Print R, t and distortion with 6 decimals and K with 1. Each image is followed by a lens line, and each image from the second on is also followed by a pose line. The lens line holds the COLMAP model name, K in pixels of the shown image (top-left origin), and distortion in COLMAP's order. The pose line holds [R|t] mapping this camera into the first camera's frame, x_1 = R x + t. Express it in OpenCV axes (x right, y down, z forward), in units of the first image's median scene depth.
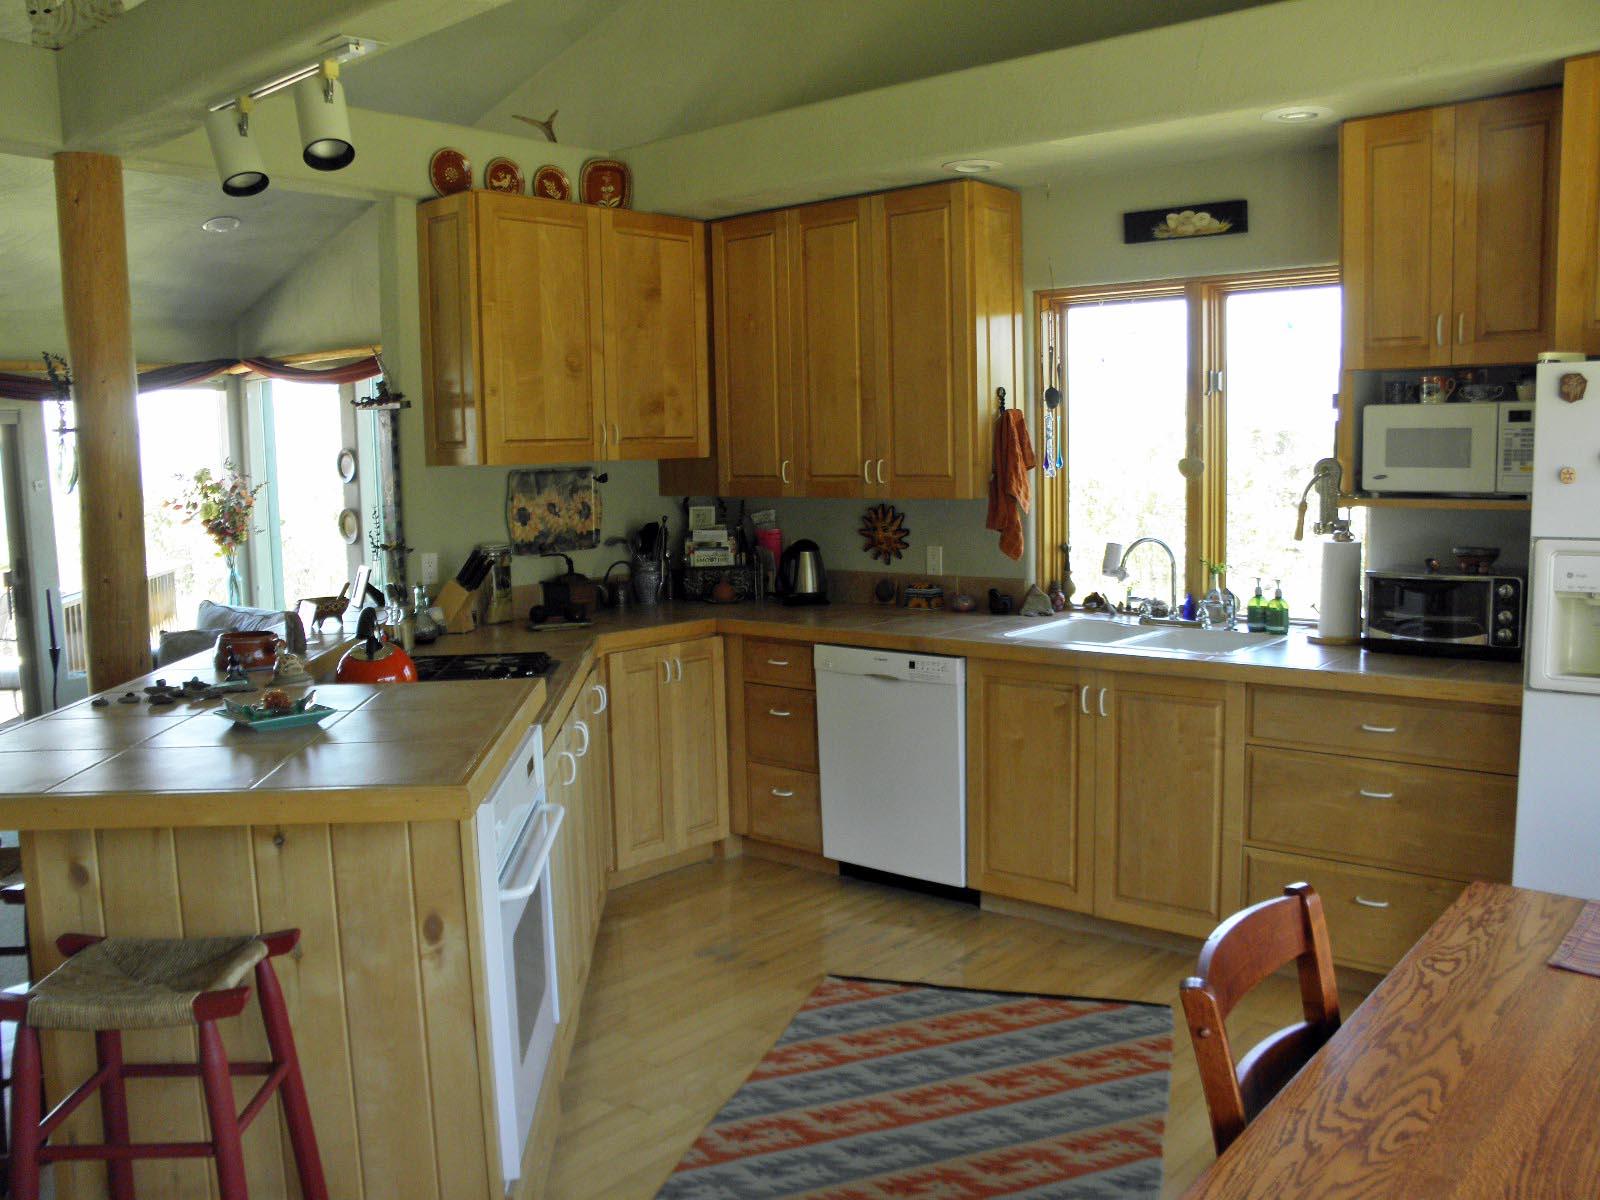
lens RADIAL K [[1353.9, 0, 799.9], [0, 1353.9, 610.3], [0, 0, 1]] dist [-0.193620, 0.181926]
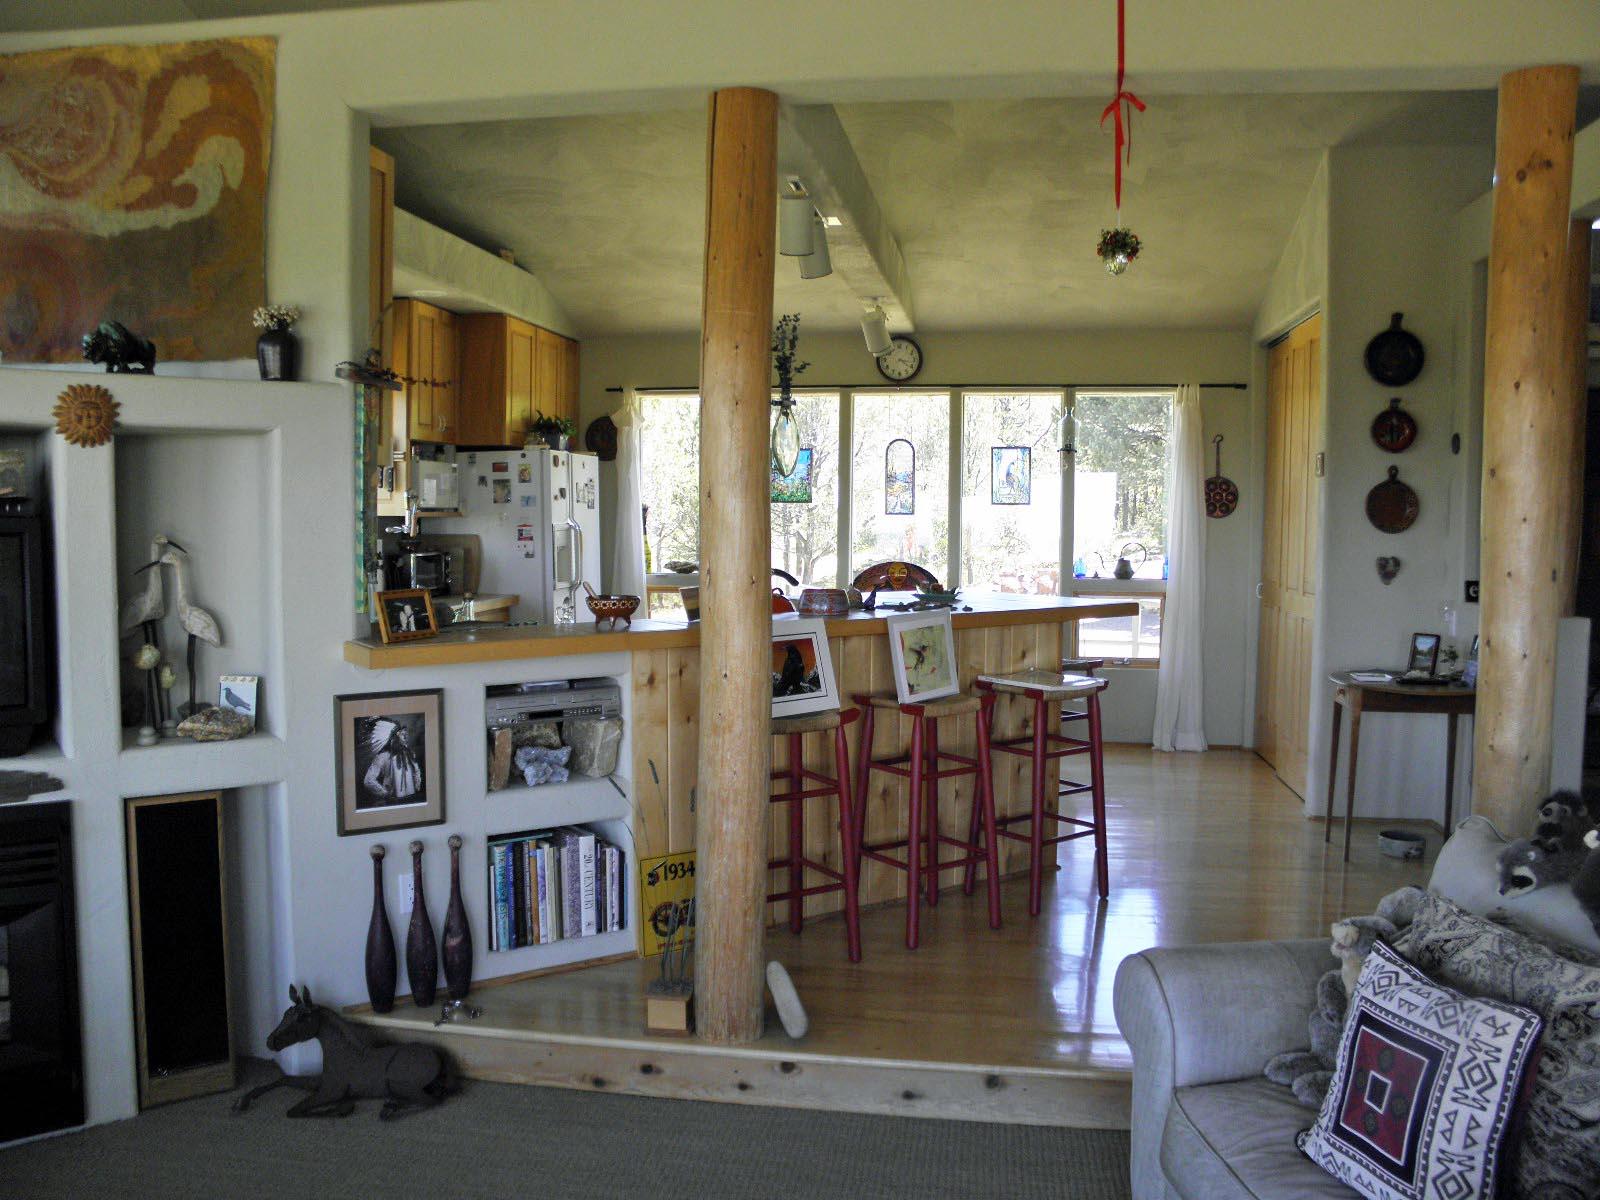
lens RADIAL K [[1353.9, 0, 799.9], [0, 1353.9, 610.3], [0, 0, 1]] dist [-0.193620, 0.181926]
pose [[-0.520191, -0.045039, 0.852861, -1.460335], [0.102378, 0.988119, 0.114626, -0.113715], [-0.847891, 0.146942, -0.509400, 1.584878]]
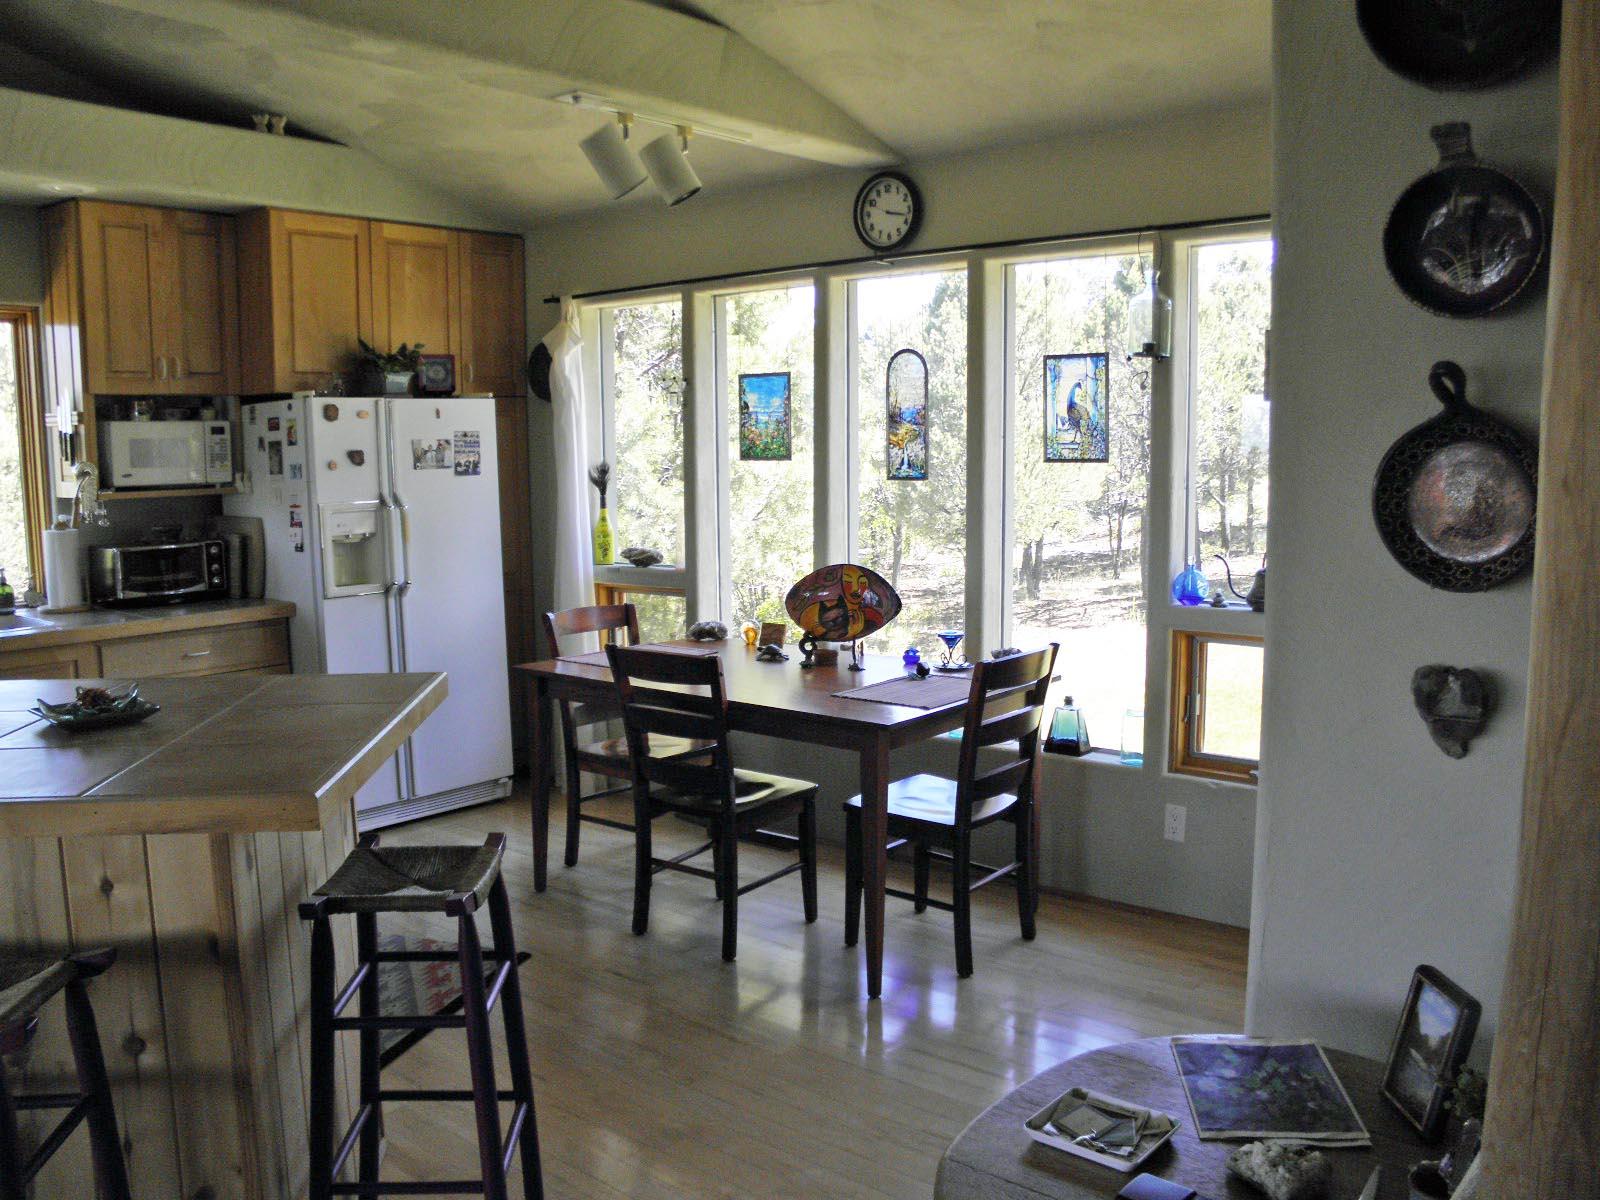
lens RADIAL K [[1353.9, 0, 799.9], [0, 1353.9, 610.3], [0, 0, 1]] dist [-0.193620, 0.181926]
pose [[-0.007469, -0.106389, 0.994297, -0.924162], [0.128376, 0.985994, 0.106465, -0.020969], [-0.991698, 0.128438, 0.006294, 0.347959]]
